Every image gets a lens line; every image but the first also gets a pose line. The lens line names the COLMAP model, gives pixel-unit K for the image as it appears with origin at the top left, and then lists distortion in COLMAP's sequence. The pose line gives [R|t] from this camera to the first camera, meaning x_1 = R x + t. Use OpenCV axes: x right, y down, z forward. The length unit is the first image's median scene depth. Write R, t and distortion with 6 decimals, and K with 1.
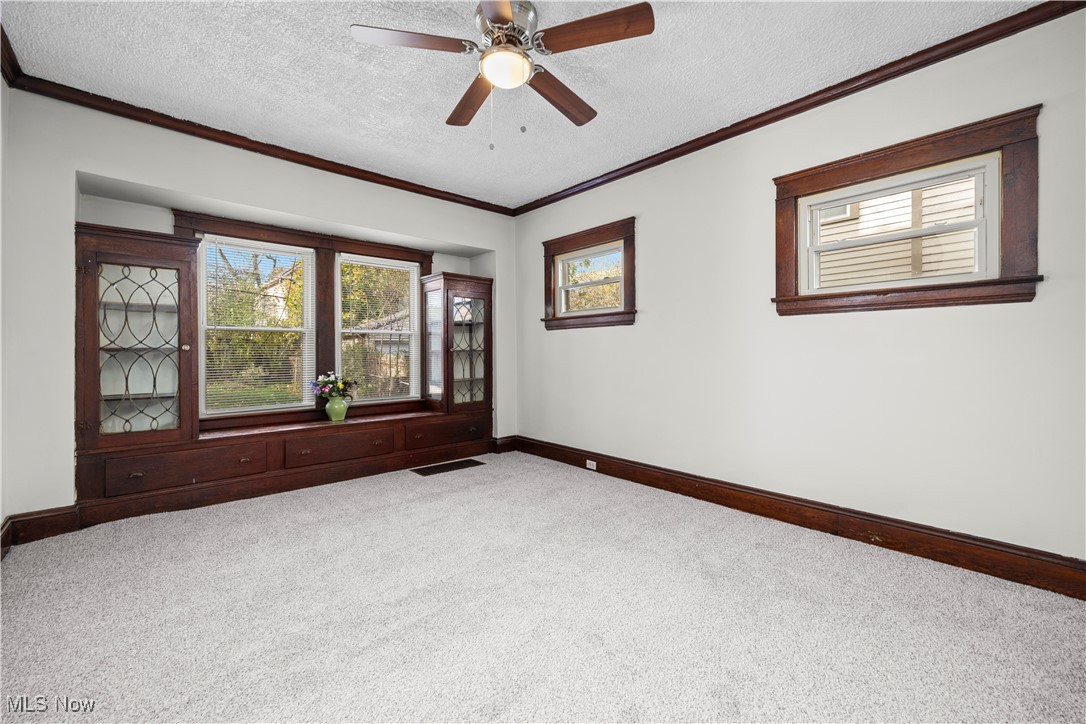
lens RADIAL K [[446.9, 0, 542.8], [0, 446.9, 352.8], [0, 0, 1]] dist [0.001285, 0.000057]
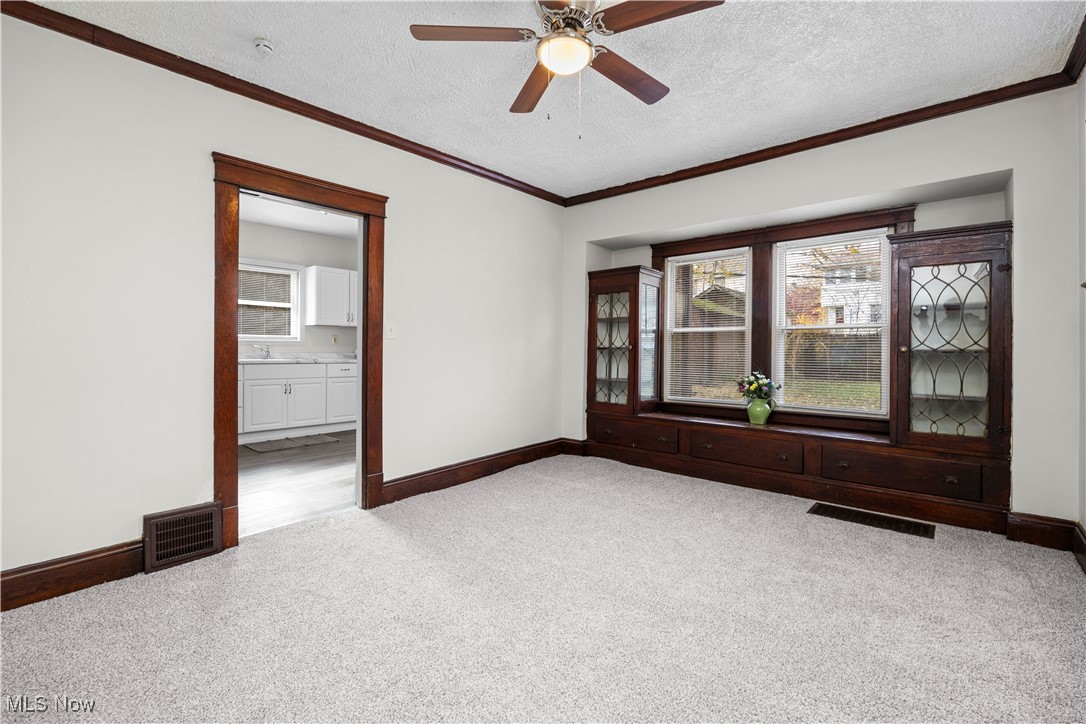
lens RADIAL K [[464.7, 0, 540.4], [0, 464.7, 350.7], [0, 0, 1]] dist [-0.016552, 0.000276]
pose [[0.115295, 0.007088, -0.993306, 0.534110], [-0.005337, 0.999965, 0.006516, -0.008358], [0.993317, 0.004549, 0.115329, 0.505238]]
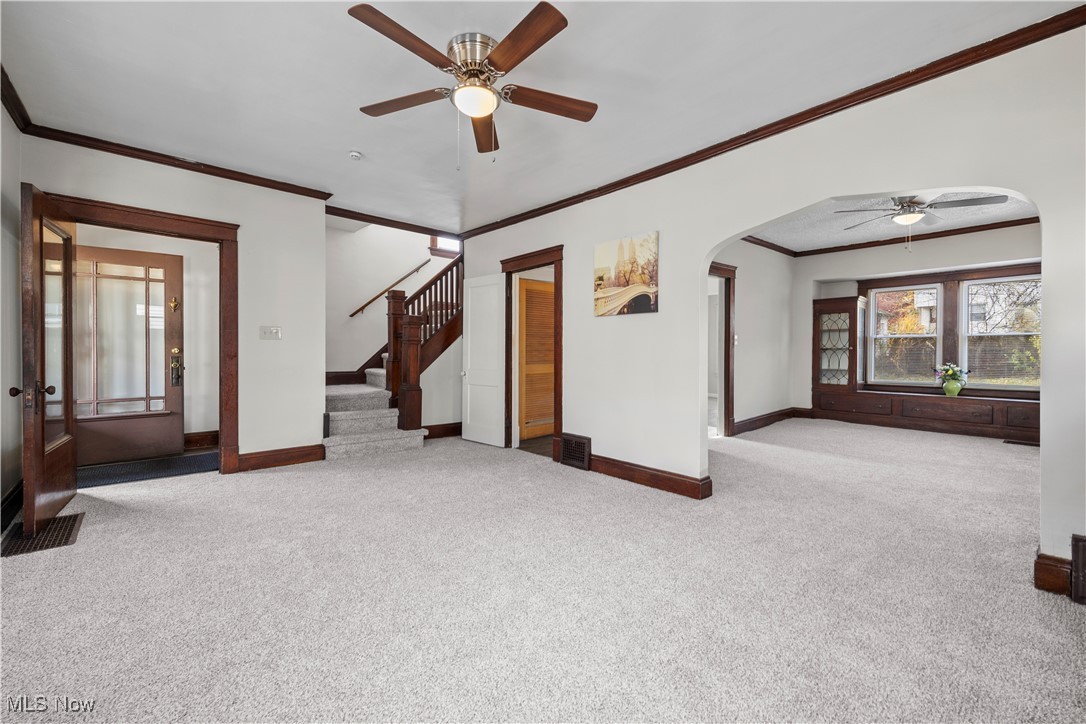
lens RADIAL K [[428.7, 0, 539.6], [0, 428.7, 354.6], [0, 0, 1]] dist [-0.005346, -0.000194]
pose [[-0.026224, 0.011418, -0.999591, 1.182656], [-0.000148, 0.999935, 0.011426, -0.003780], [0.999656, 0.000448, -0.026221, -0.409975]]
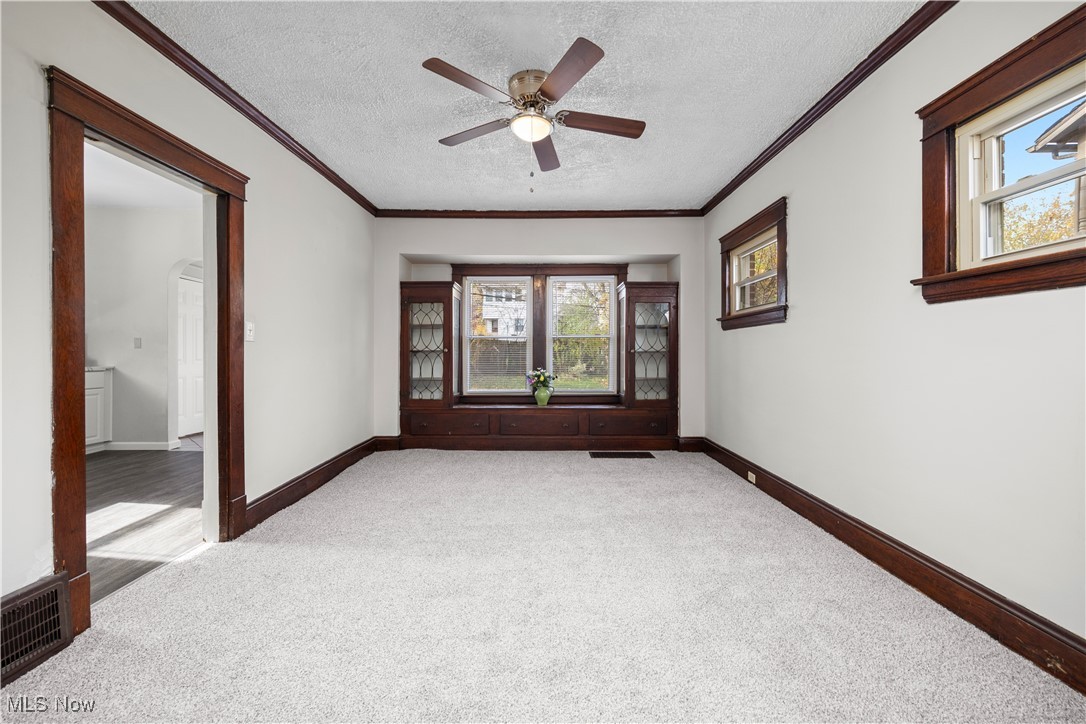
lens RADIAL K [[428.7, 0, 539.6], [0, 428.7, 354.6], [0, 0, 1]] dist [-0.005346, -0.000194]
pose [[0.735733, 0.005206, -0.677251, 0.452948], [-0.001501, 0.999981, 0.006057, -0.005153], [0.677270, -0.003440, 0.735727, 0.079592]]
